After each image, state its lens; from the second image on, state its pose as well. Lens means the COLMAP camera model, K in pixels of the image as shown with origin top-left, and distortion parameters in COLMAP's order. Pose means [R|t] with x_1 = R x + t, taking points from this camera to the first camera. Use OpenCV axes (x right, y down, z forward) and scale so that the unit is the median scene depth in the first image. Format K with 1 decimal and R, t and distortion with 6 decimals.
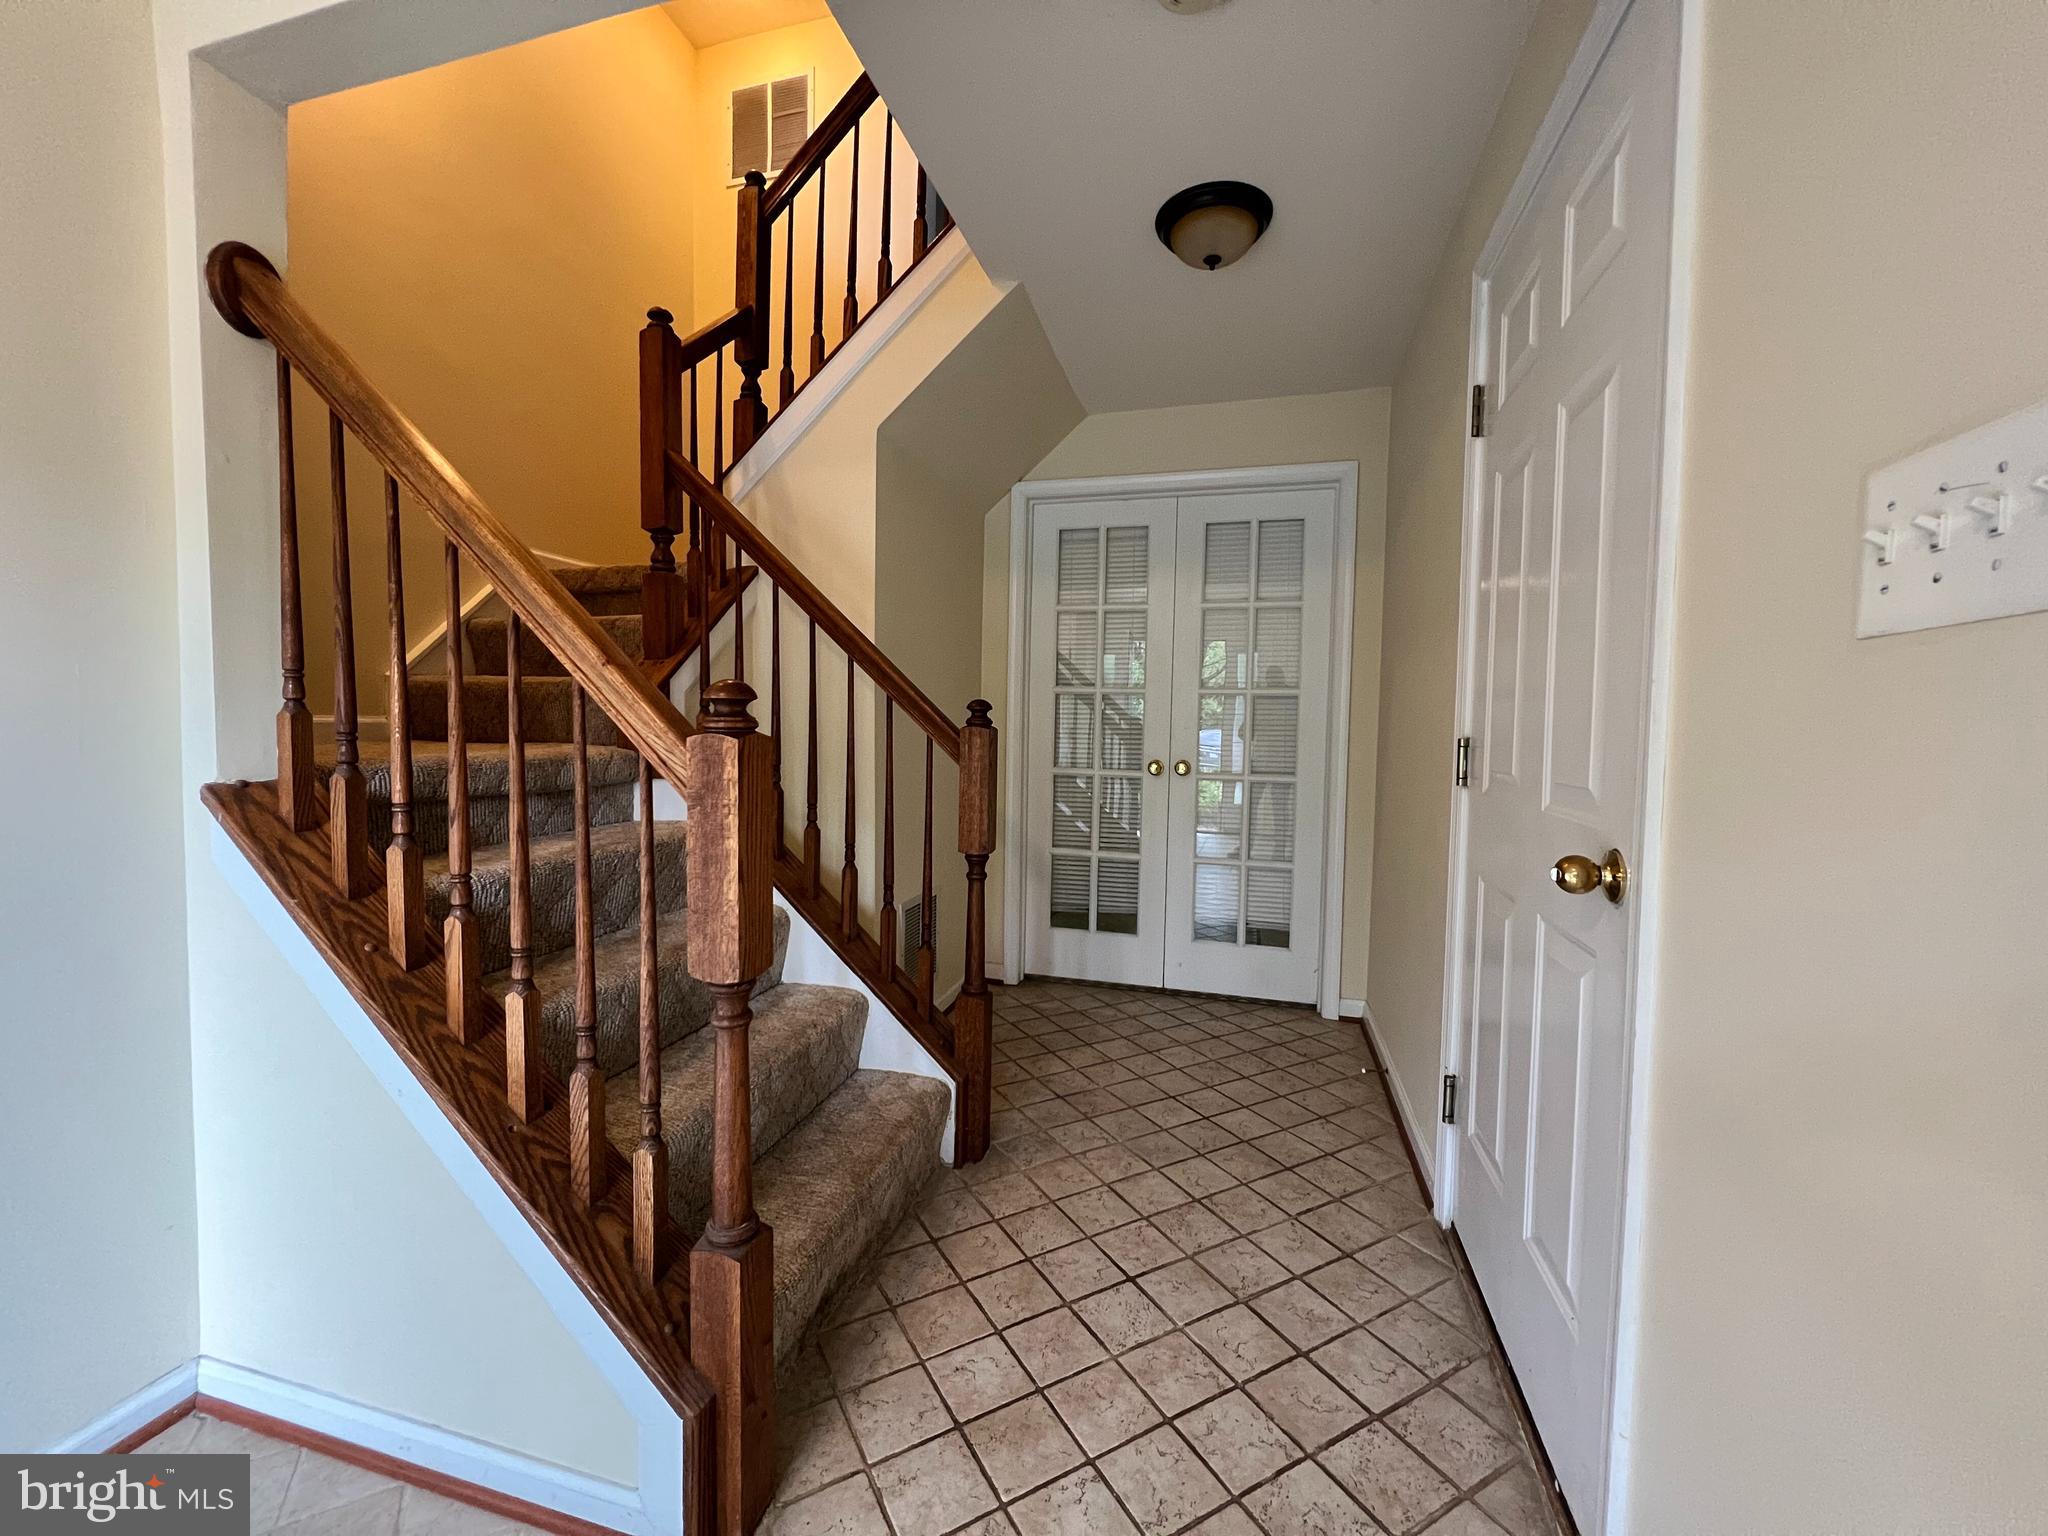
lens RADIAL K [[818.4, 0, 1020.2], [0, 818.4, 757.2], [0, 0, 1]] dist [-0.001927, 0.000478]
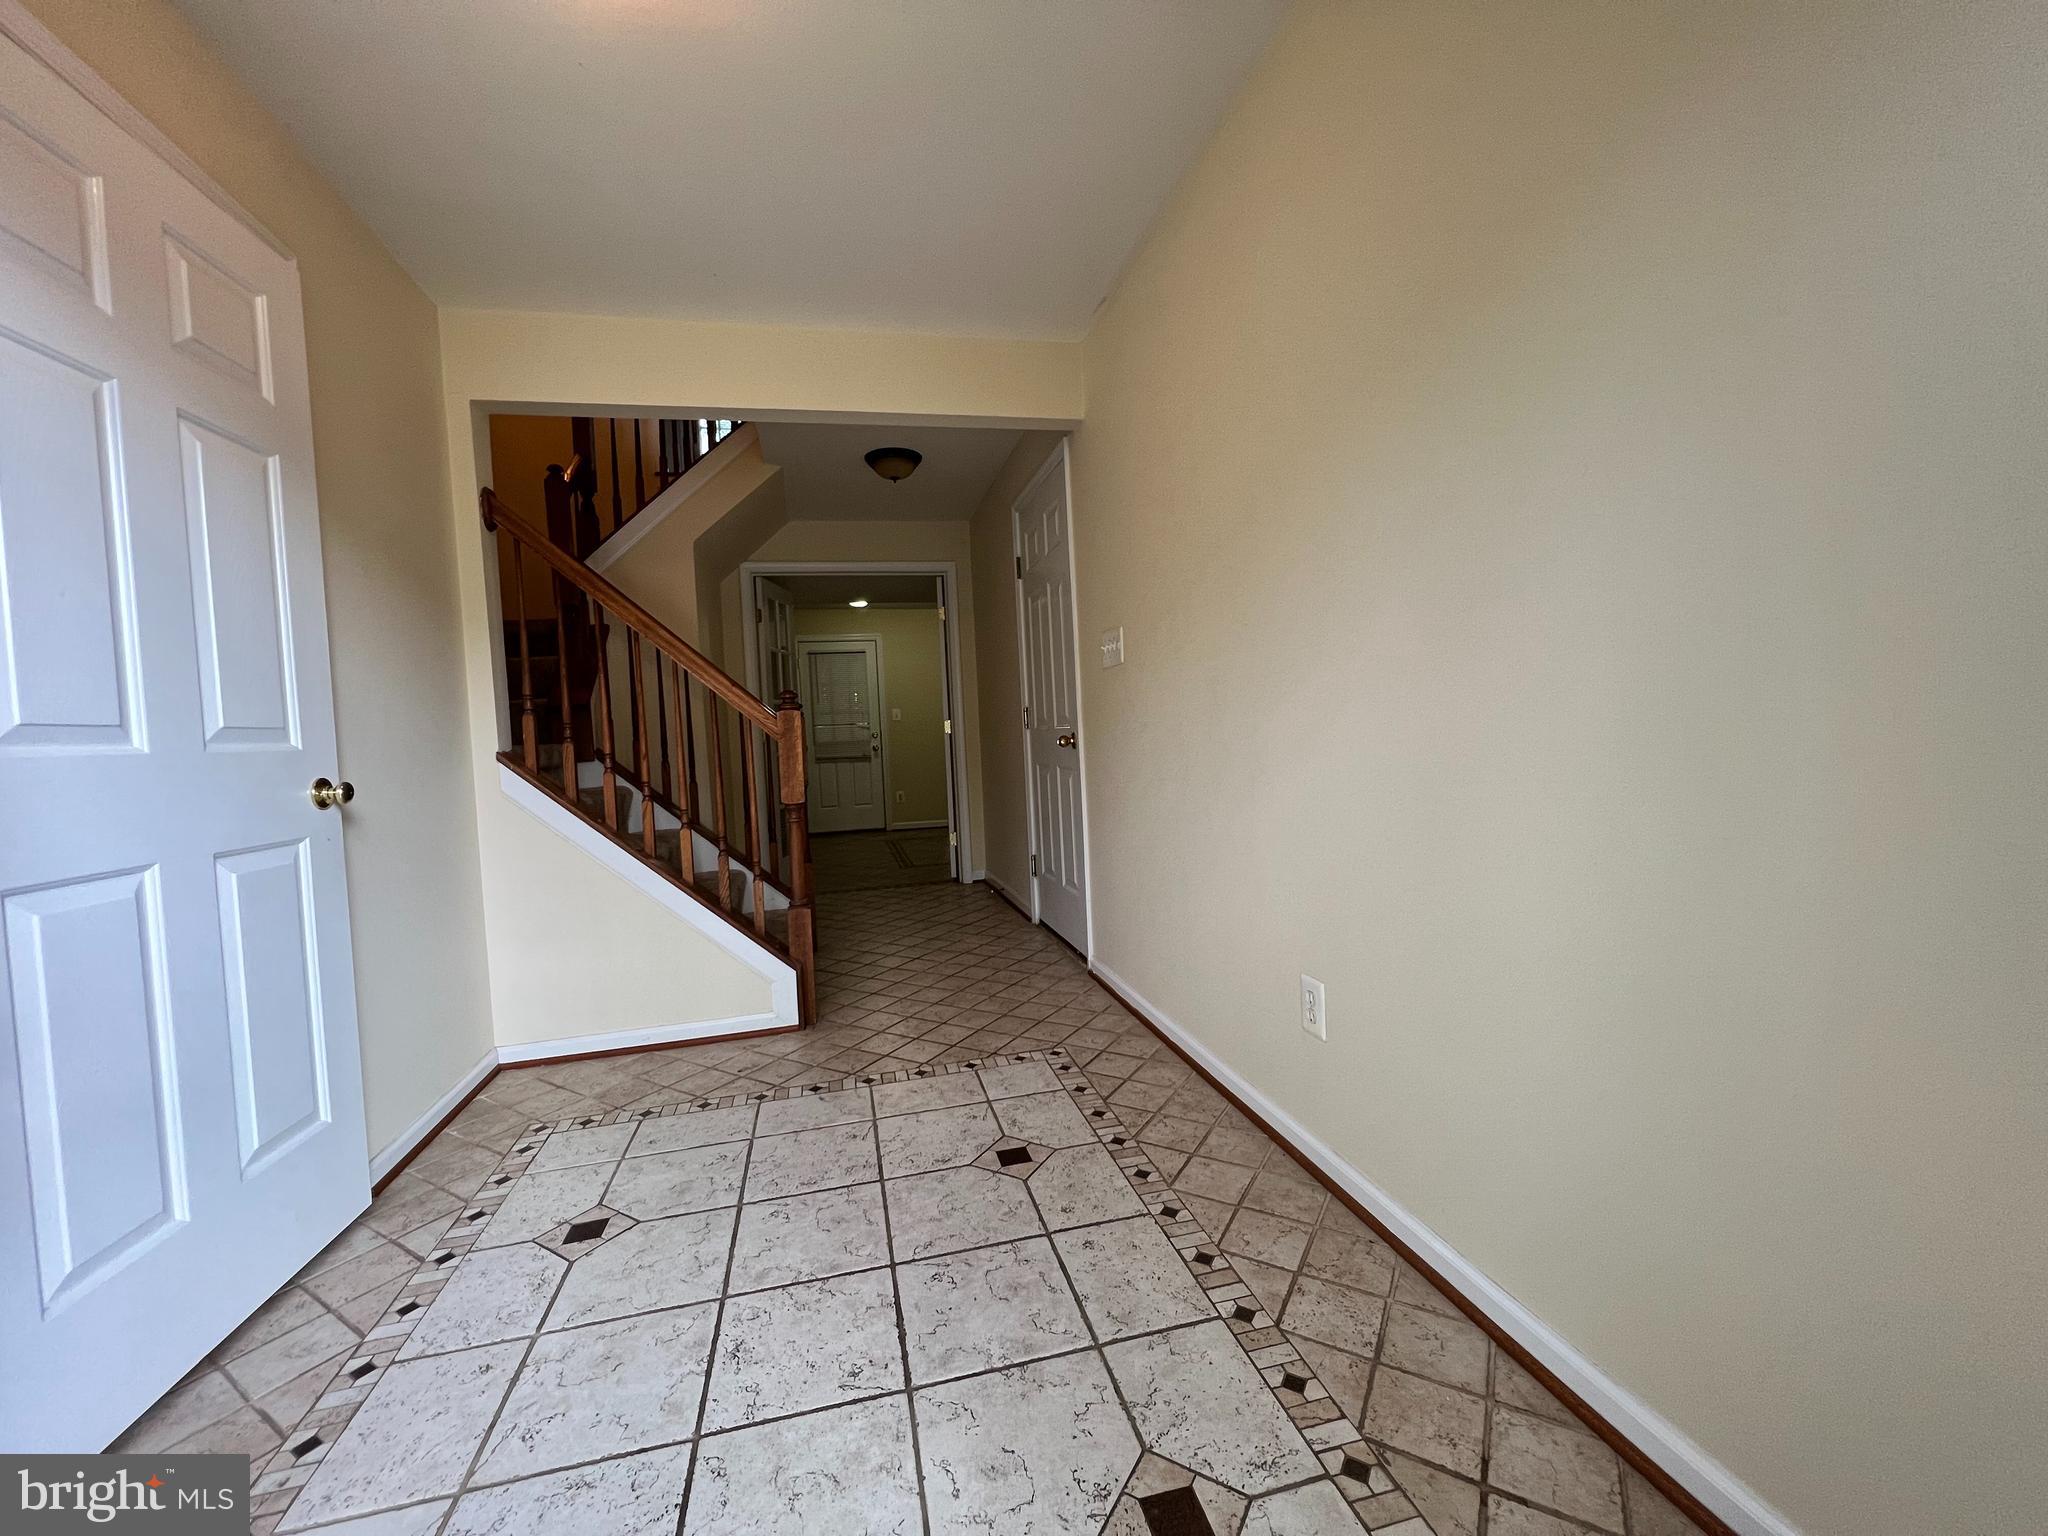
lens RADIAL K [[818.4, 0, 1020.2], [0, 818.4, 757.2], [0, 0, 1]] dist [-0.001927, 0.000478]
pose [[0.871654, -0.078454, 0.483801, -0.634485], [0.087743, 0.996137, 0.003451, 0.113986], [-0.482203, 0.039442, 0.875171, -1.067050]]
